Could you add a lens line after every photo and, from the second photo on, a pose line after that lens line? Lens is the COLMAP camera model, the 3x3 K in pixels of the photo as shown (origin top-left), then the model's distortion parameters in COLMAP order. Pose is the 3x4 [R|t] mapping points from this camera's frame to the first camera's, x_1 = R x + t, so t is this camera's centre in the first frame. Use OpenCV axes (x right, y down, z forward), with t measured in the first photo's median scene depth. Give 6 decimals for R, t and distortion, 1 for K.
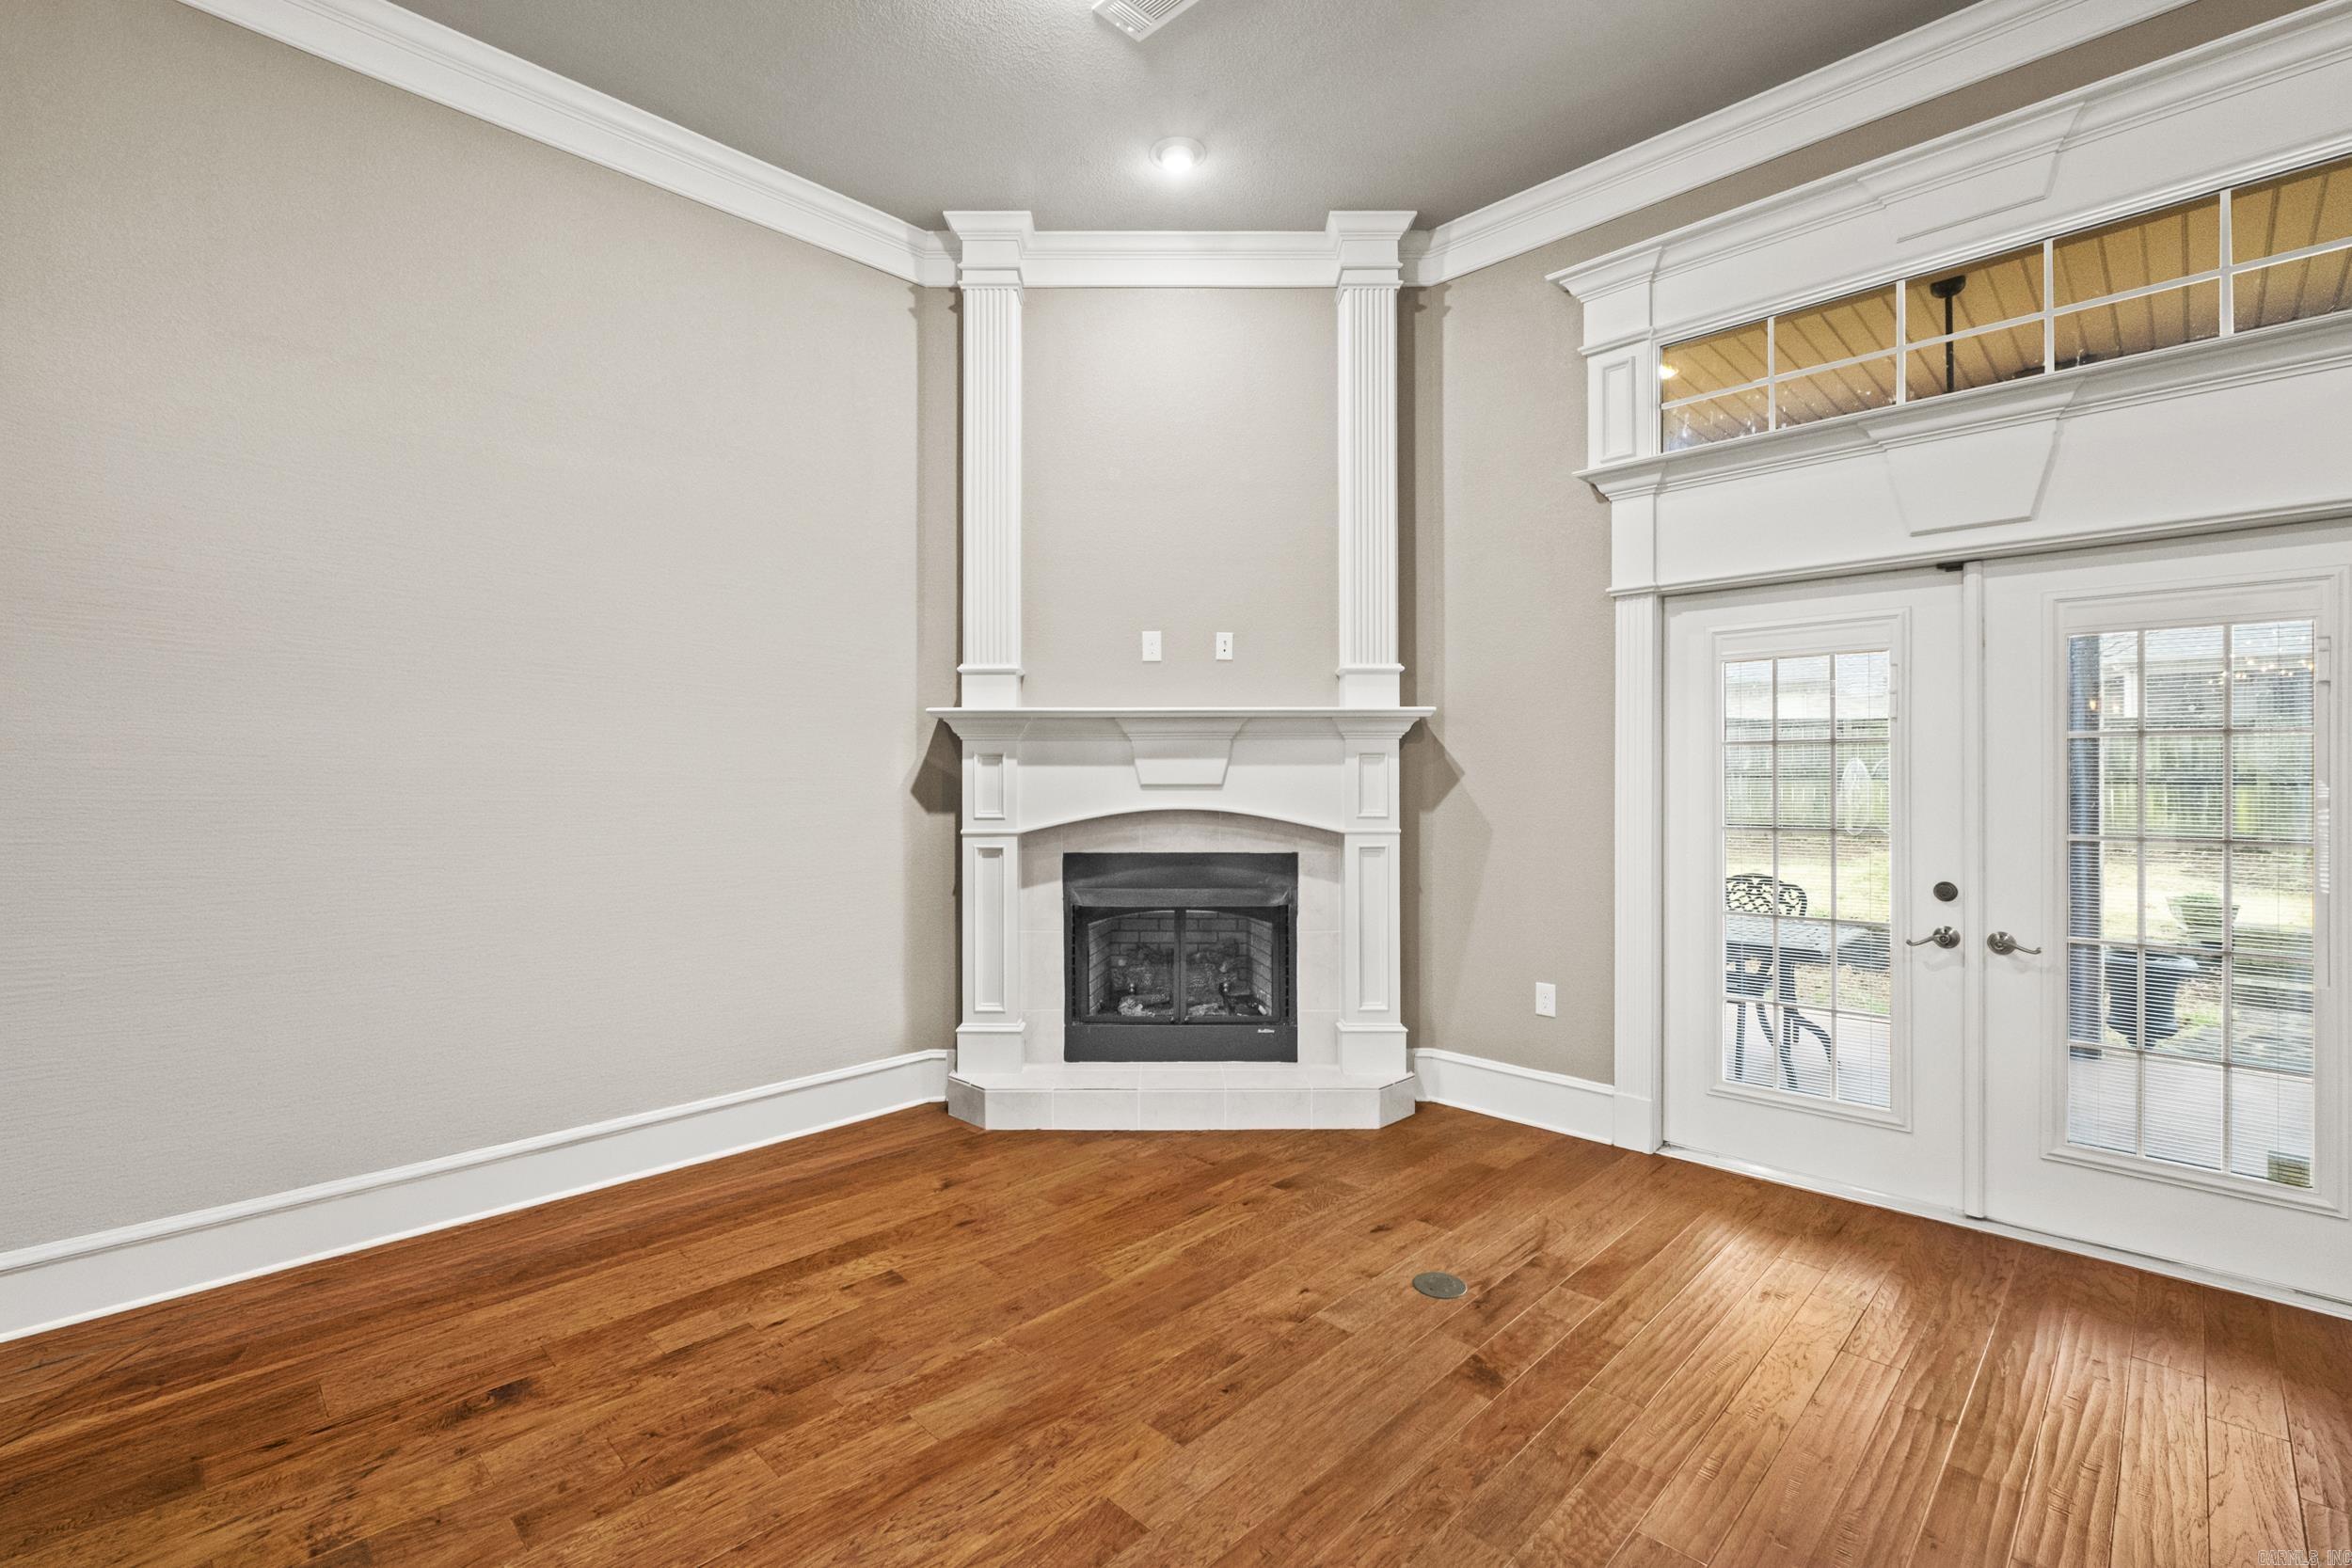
lens RADIAL K [[1033.7, 0, 1138.5], [0, 1033.7, 773.0], [0, 0, 1]] dist [-0.000938, 0.000157]
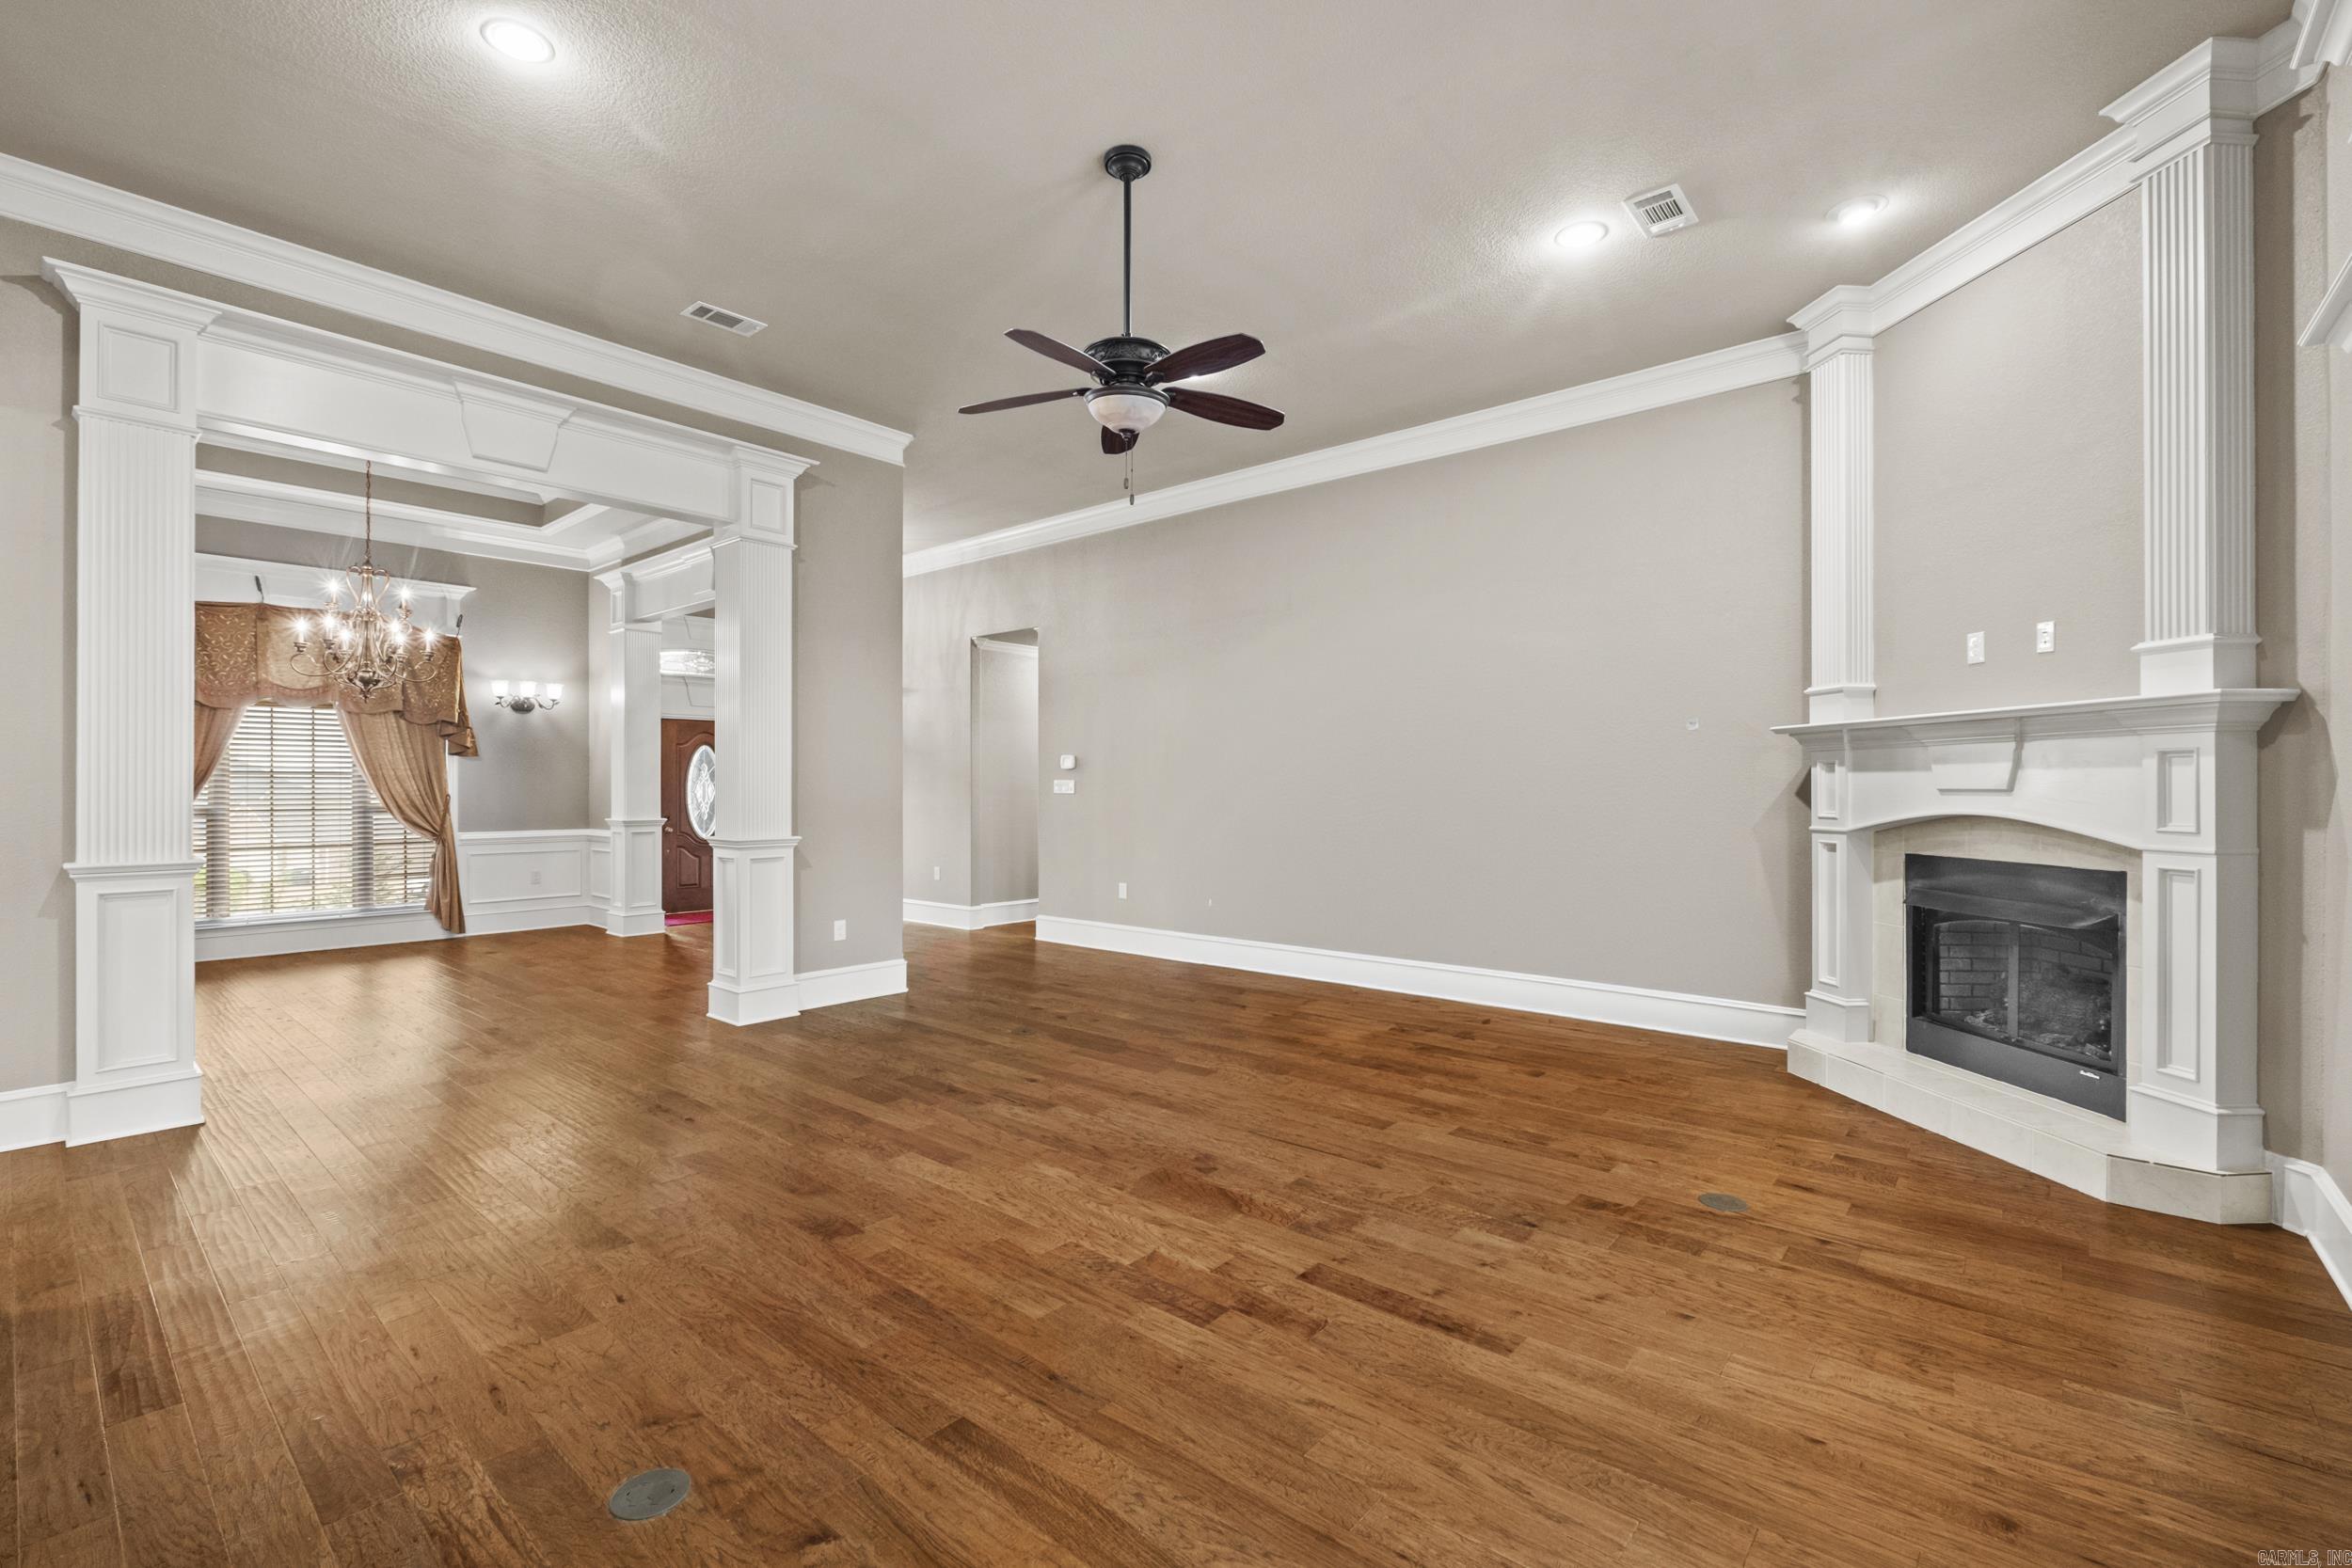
lens RADIAL K [[1024.3, 0, 1170.4], [0, 1024.3, 787.0], [0, 0, 1]] dist [-0.014998, -0.000086]
pose [[0.078761, 0.003794, -0.996886, 0.940090], [0.005598, 0.999975, 0.004248, 0.000343], [0.996878, -0.005915, 0.078738, 0.173968]]
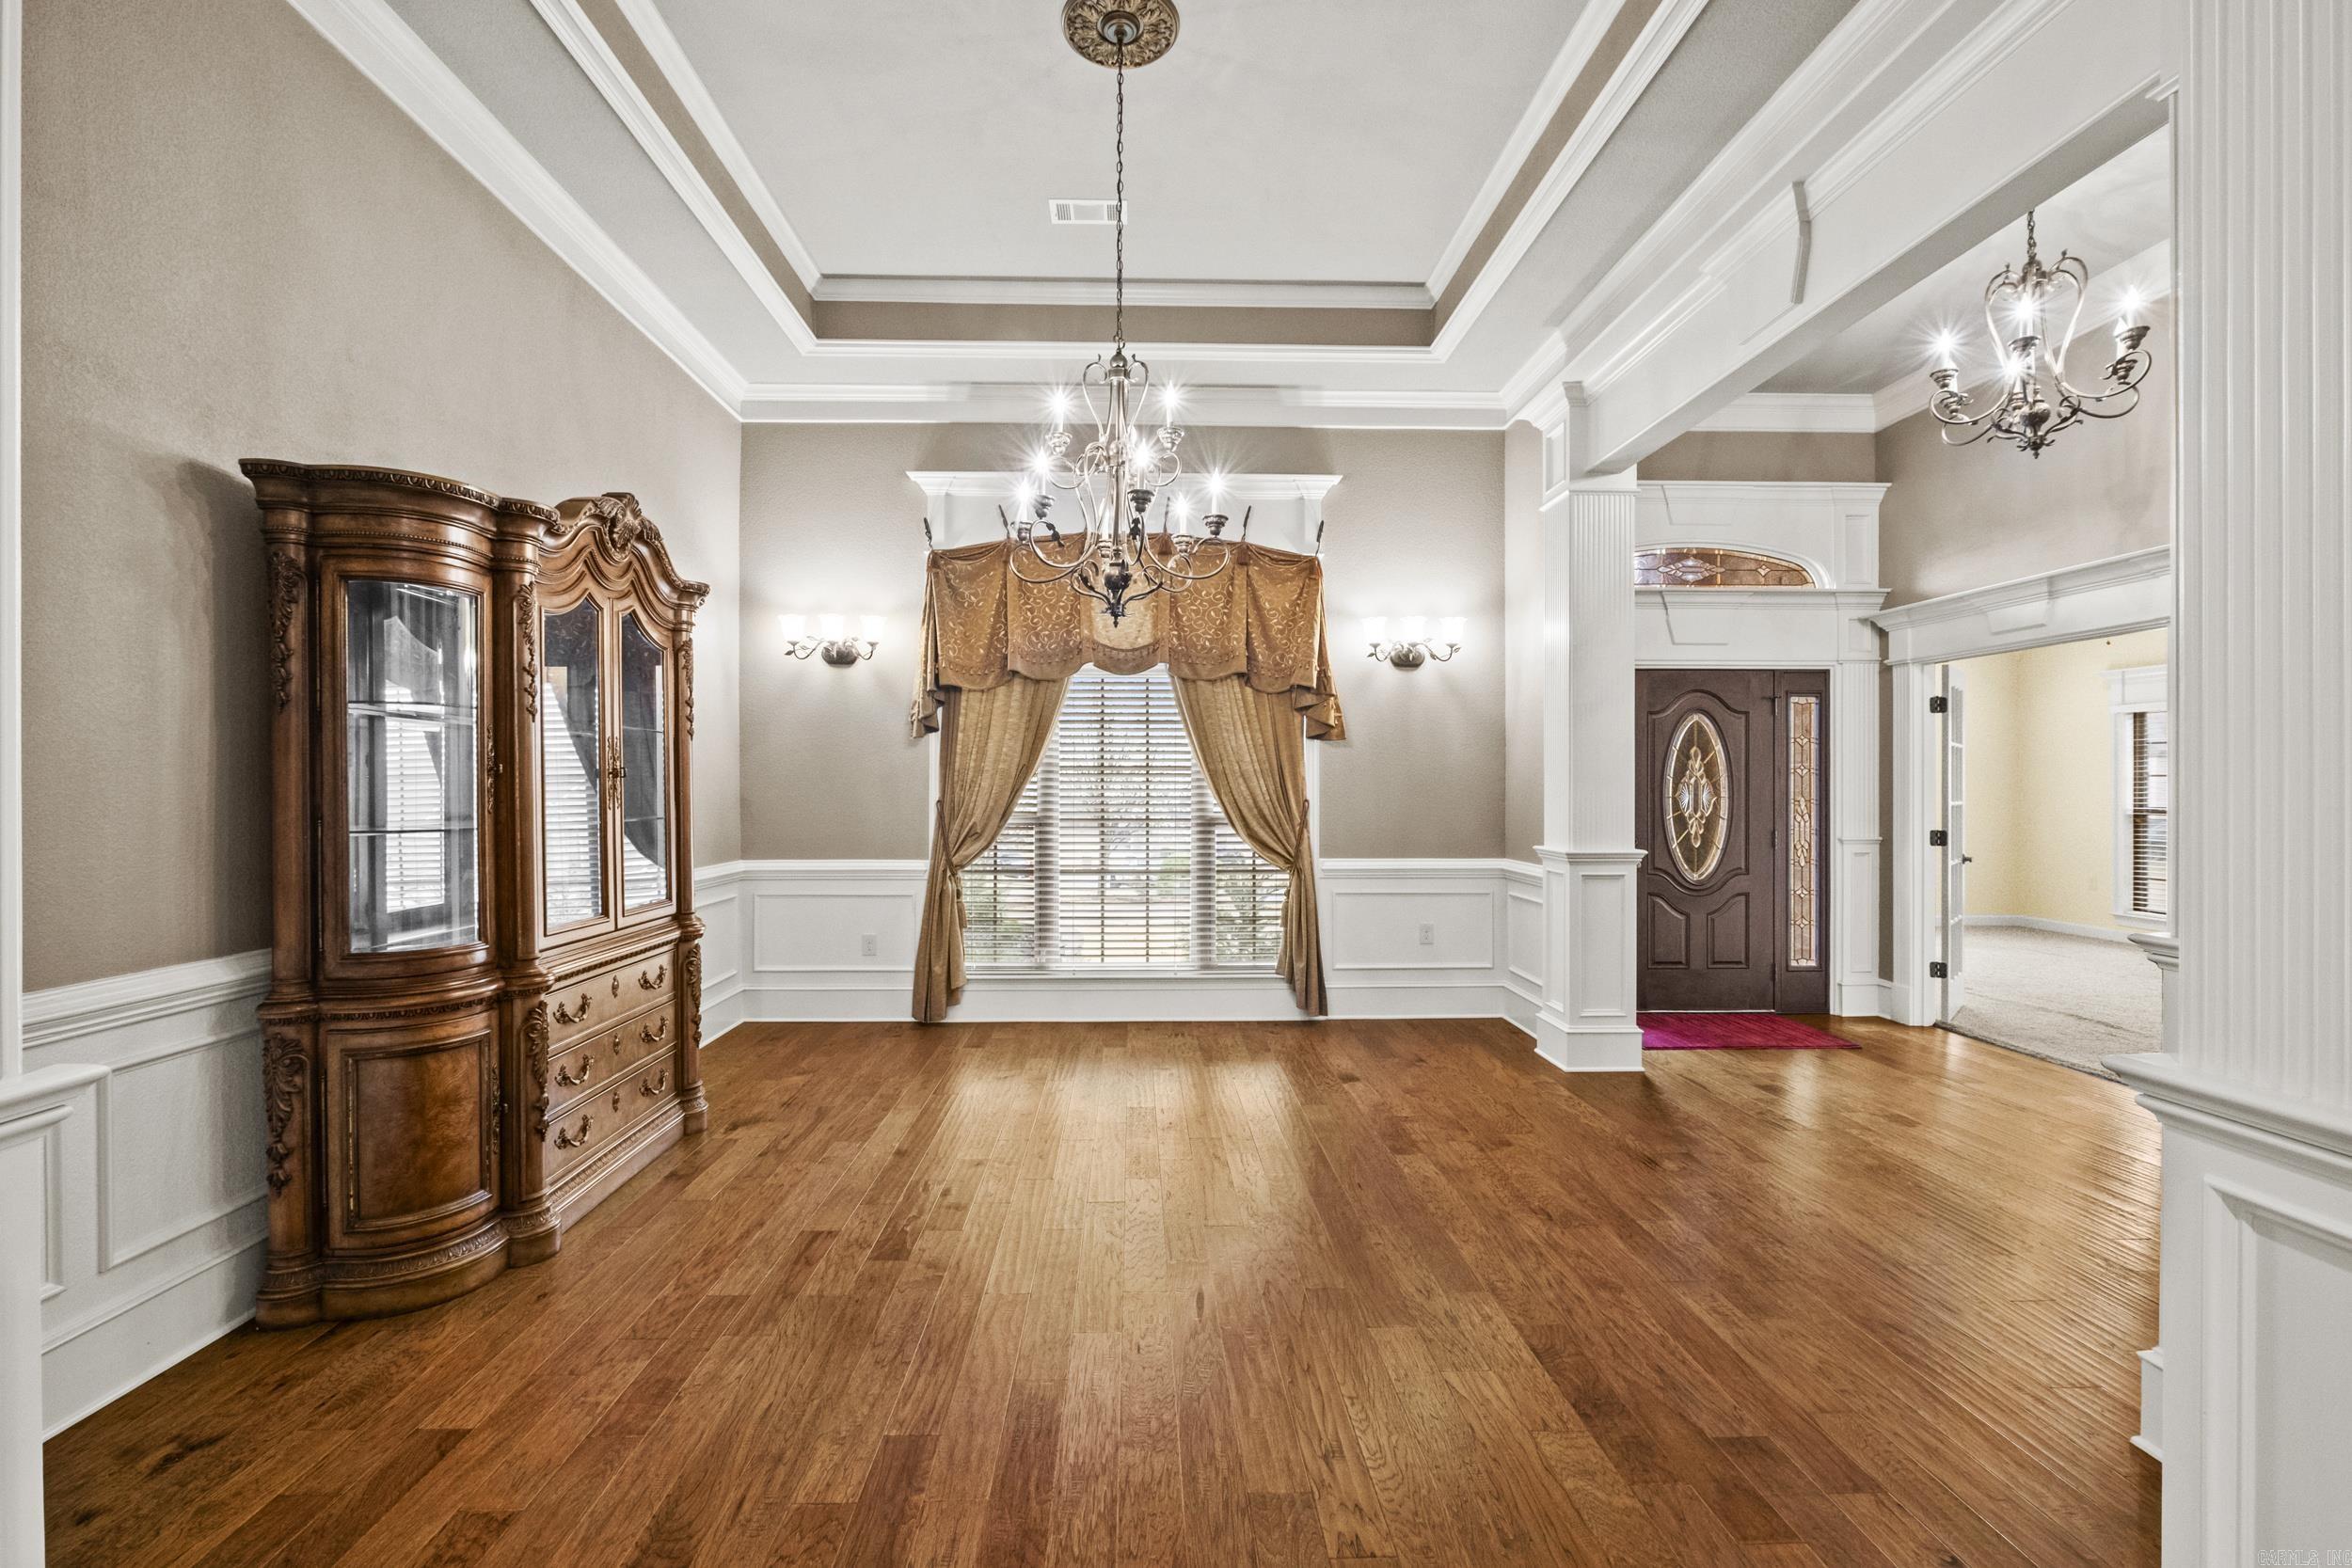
lens RADIAL K [[1024.3, 0, 1170.4], [0, 1024.3, 787.0], [0, 0, 1]] dist [-0.014998, -0.000086]
pose [[-0.678836, 0.000837, -0.734289, -0.146467], [0.004489, 0.999985, -0.003010, 0.002396], [0.734276, -0.005340, -0.678830, -0.352888]]
